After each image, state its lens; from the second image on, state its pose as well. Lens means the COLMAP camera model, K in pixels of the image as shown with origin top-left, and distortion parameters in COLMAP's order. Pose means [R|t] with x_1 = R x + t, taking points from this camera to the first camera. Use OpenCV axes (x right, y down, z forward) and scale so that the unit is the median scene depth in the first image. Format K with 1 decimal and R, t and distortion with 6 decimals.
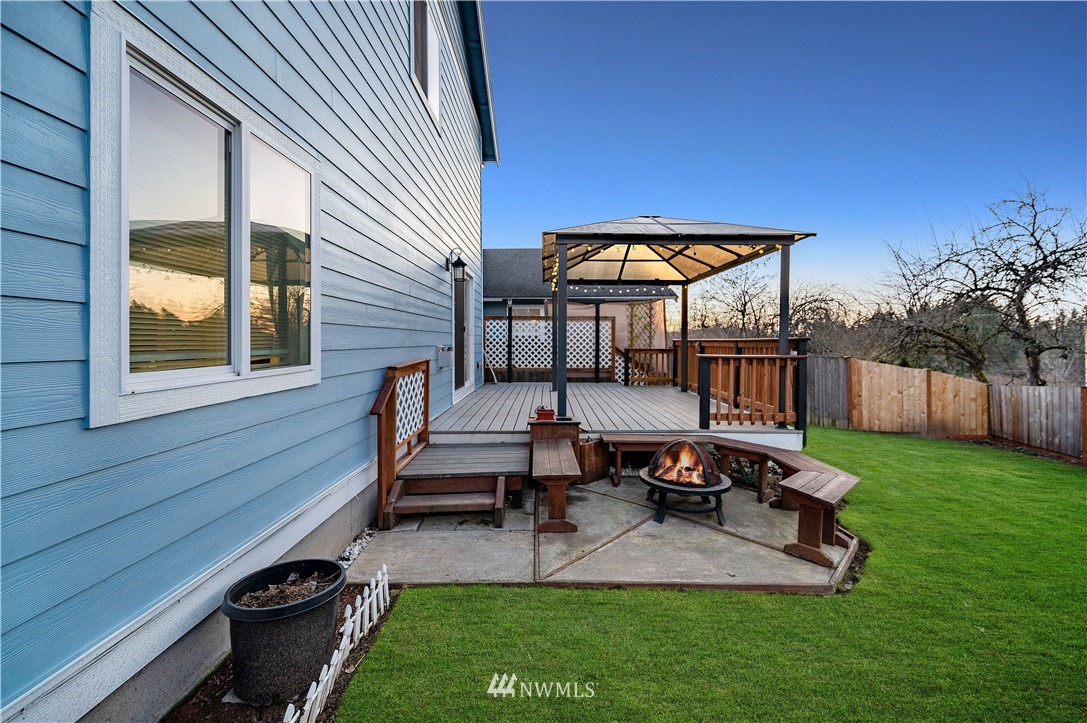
lens RADIAL K [[449.3, 0, 545.1], [0, 449.3, 337.8], [0, 0, 1]] dist [0.051578, 0.000049]
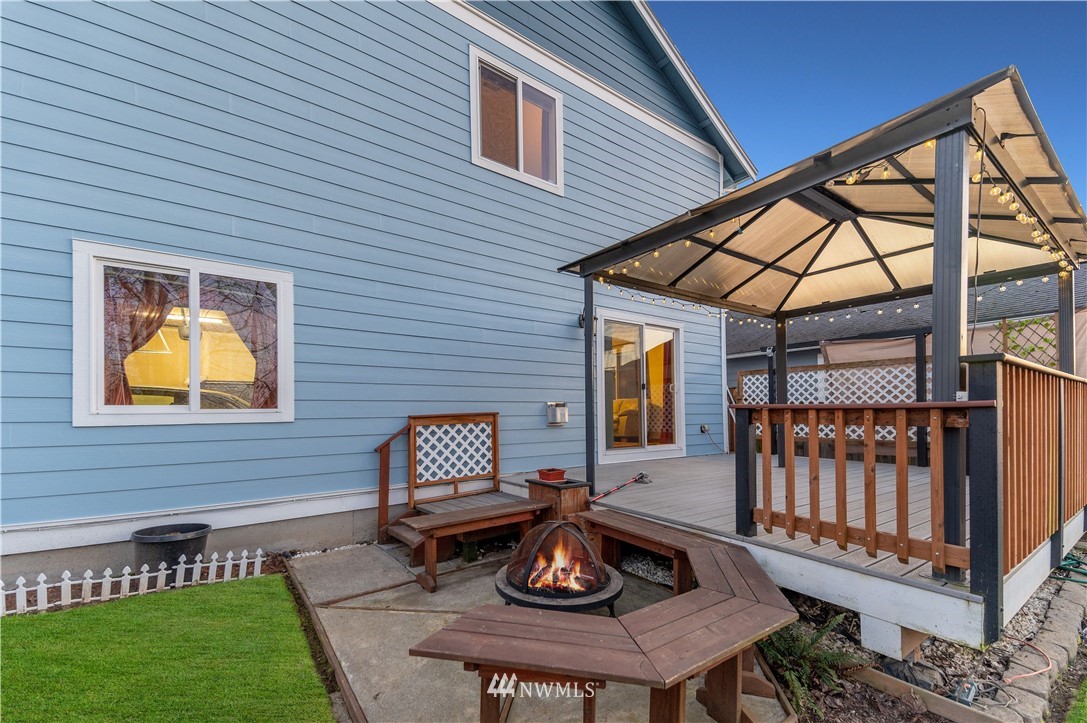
lens RADIAL K [[444.2, 0, 557.3], [0, 444.2, 405.4], [0, 0, 1]] dist [0.046365, -0.007150]
pose [[0.571772, -0.018903, -0.820194, 0.341157], [0.012010, 0.999820, -0.014671, 0.022010], [0.820324, -0.001462, 0.571897, 0.242818]]
